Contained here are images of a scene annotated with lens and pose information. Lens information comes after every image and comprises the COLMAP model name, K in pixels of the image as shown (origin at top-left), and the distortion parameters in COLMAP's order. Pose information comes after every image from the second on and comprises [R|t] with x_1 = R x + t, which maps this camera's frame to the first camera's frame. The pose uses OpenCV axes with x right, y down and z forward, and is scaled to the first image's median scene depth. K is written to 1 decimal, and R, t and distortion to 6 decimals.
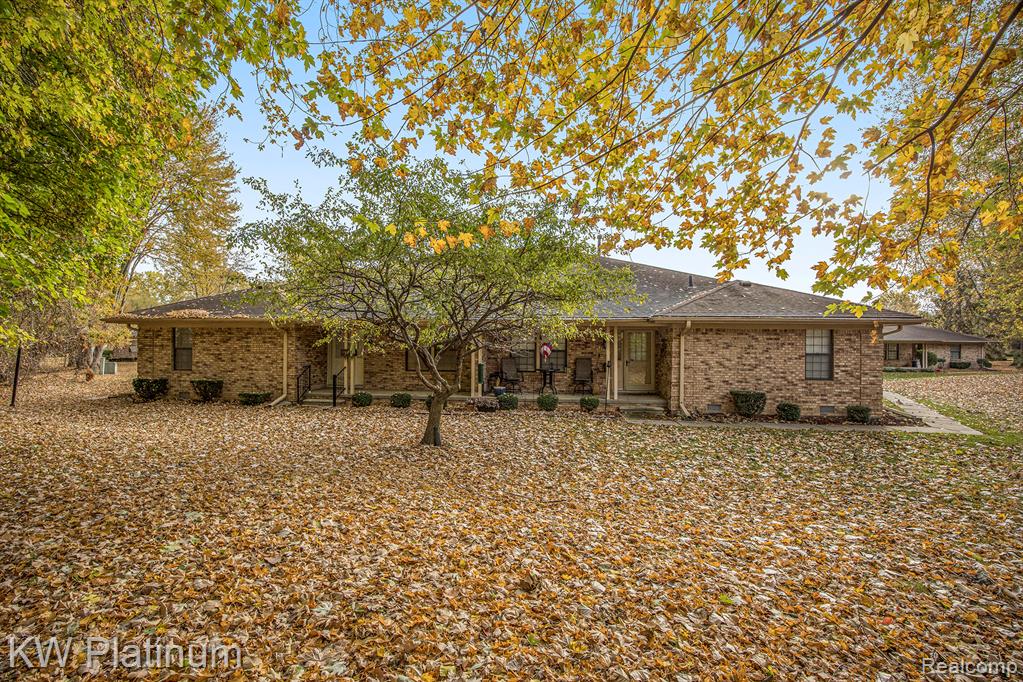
lens RADIAL K [[457.1, 0, 513.0], [0, 457.1, 346.3], [0, 0, 1]] dist [-0.036285, -0.000307]
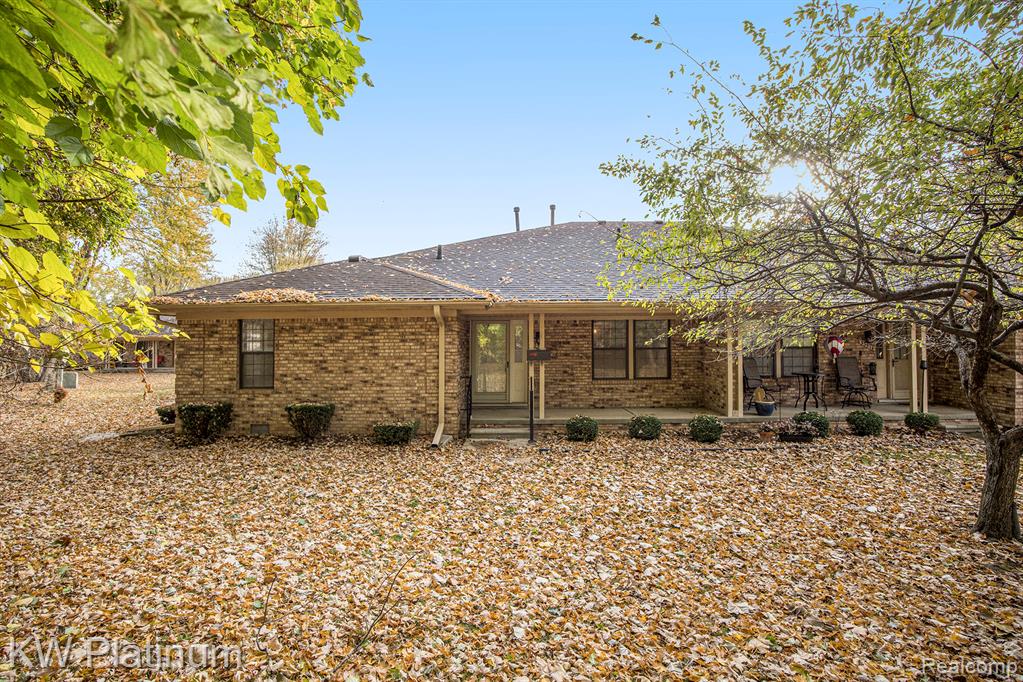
lens RADIAL K [[457.1, 0, 510.0], [0, 457.1, 342.7], [0, 0, 1]] dist [-0.036285, -0.000307]
pose [[0.995619, -0.016041, 0.092112, -0.457130], [0.016445, 0.999858, -0.003625, -0.001488], [-0.092040, 0.005124, 0.995742, 0.357477]]
